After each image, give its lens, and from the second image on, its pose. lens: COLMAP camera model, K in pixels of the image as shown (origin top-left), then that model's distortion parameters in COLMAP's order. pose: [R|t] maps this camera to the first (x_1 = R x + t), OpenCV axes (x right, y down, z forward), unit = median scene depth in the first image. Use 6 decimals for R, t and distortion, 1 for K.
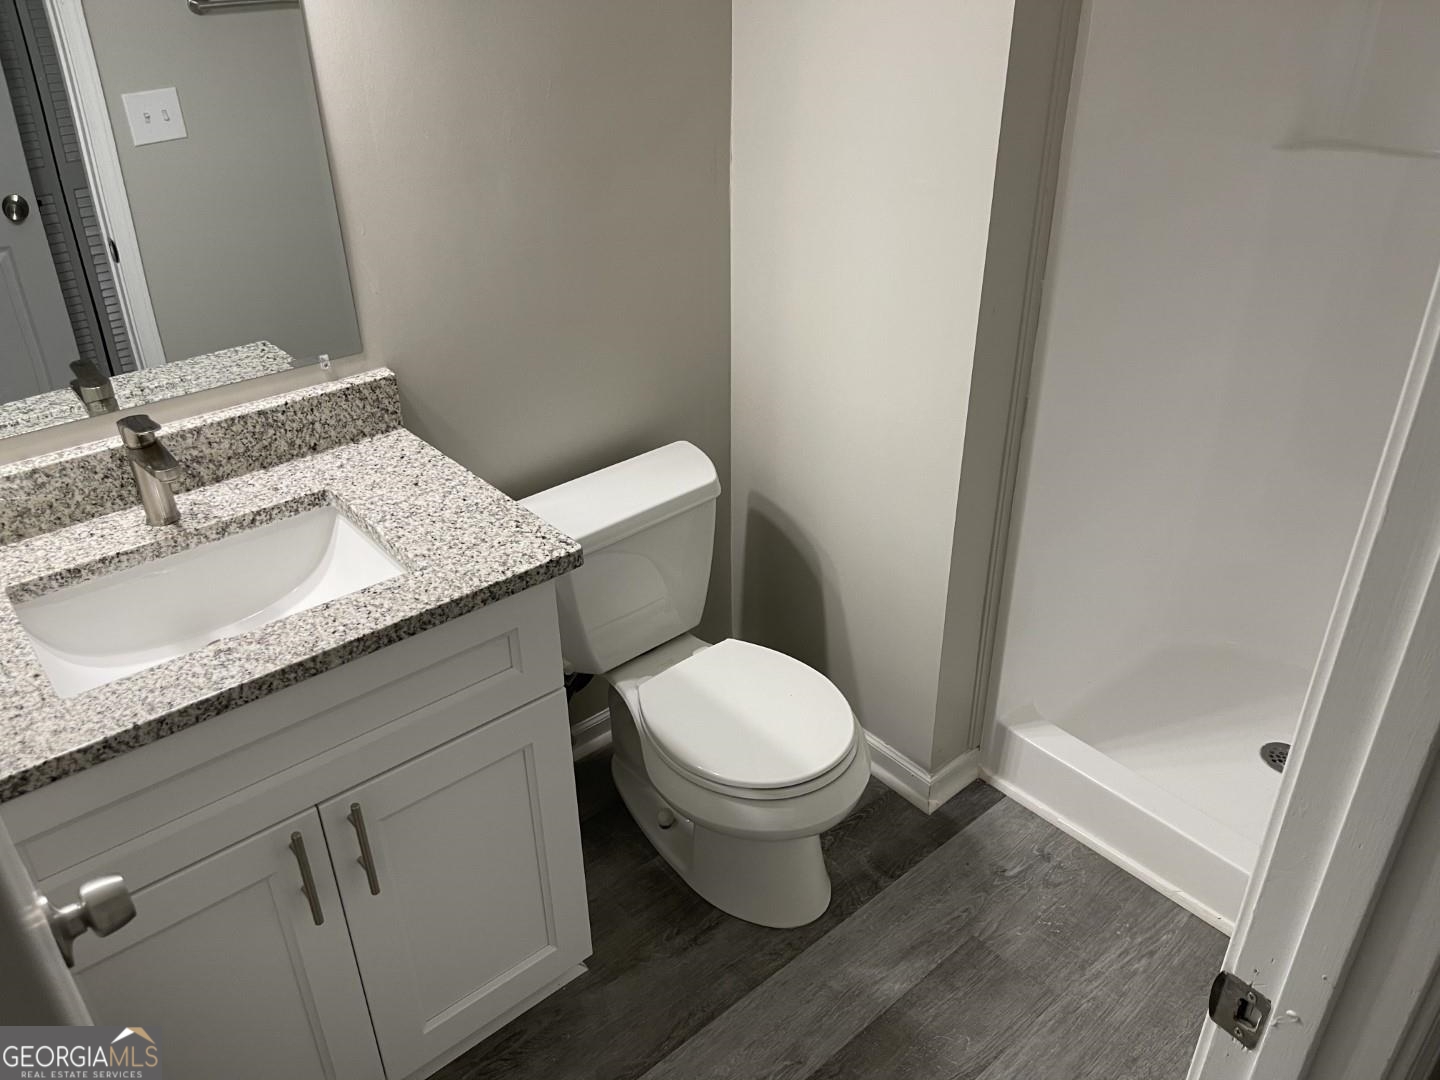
lens RADIAL K [[1107.7, 0, 719.9], [0, 1107.7, 547.4], [0, 0, 1]] dist [0.072944, -0.095033]
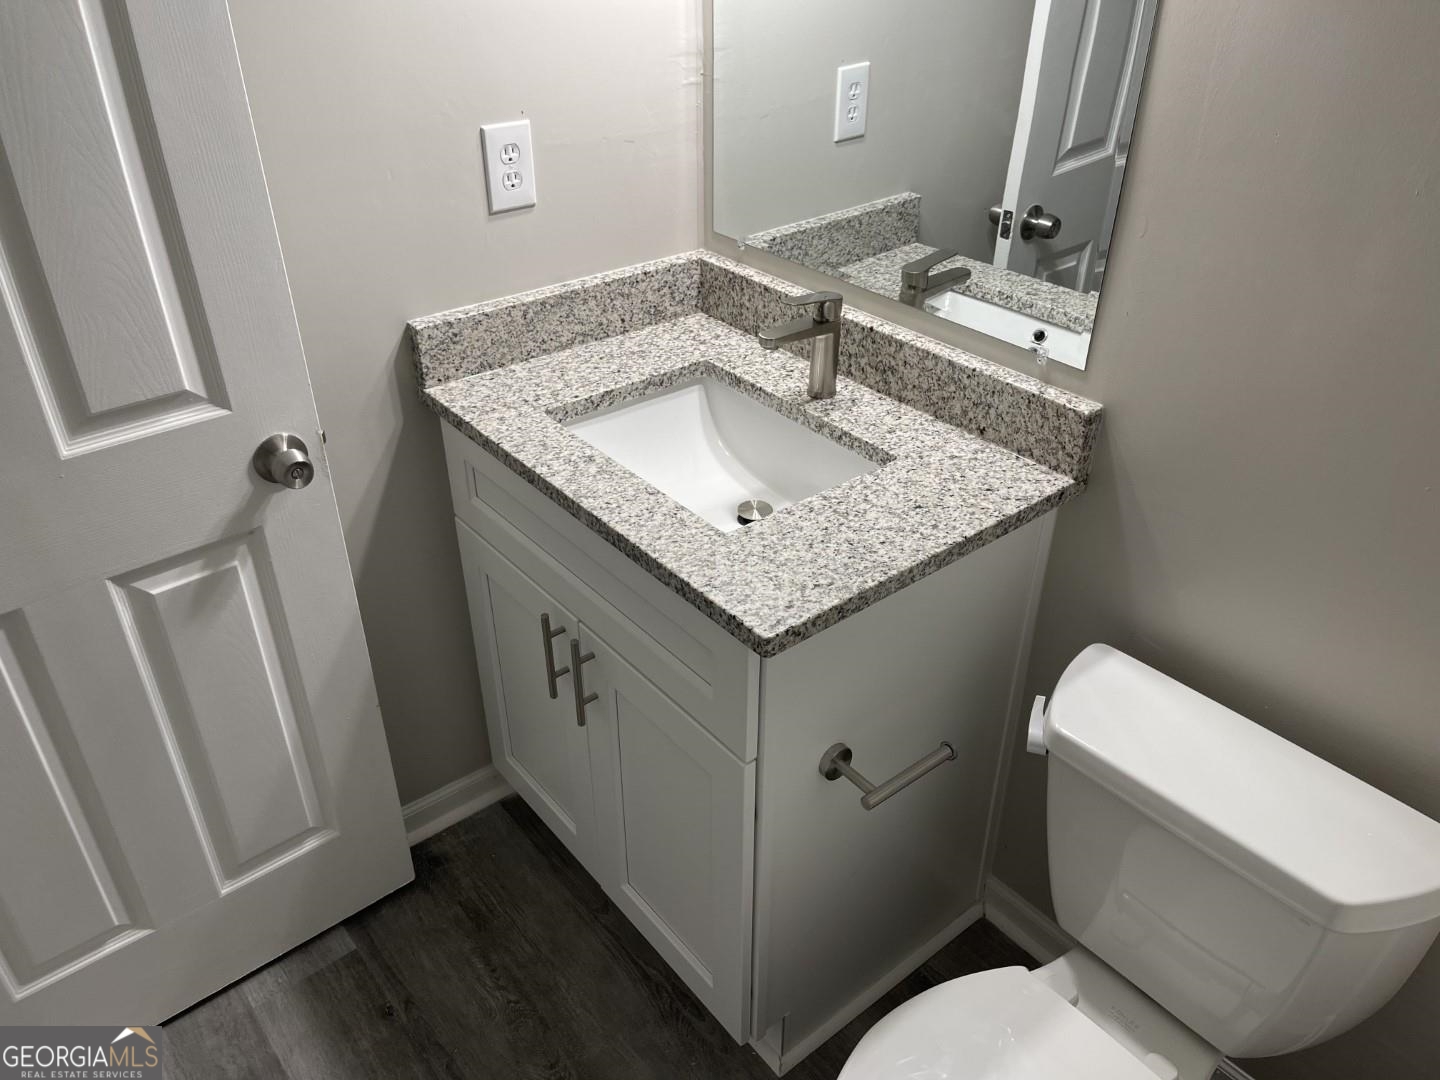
lens RADIAL K [[1107.7, 0, 719.9], [0, 1107.7, 547.4], [0, 0, 1]] dist [0.072944, -0.095033]
pose [[-0.038461, 0.556838, -0.829730, 0.431676], [-0.486112, 0.715042, 0.502404, -0.374447], [0.873050, 0.422665, 0.243184, 0.670412]]
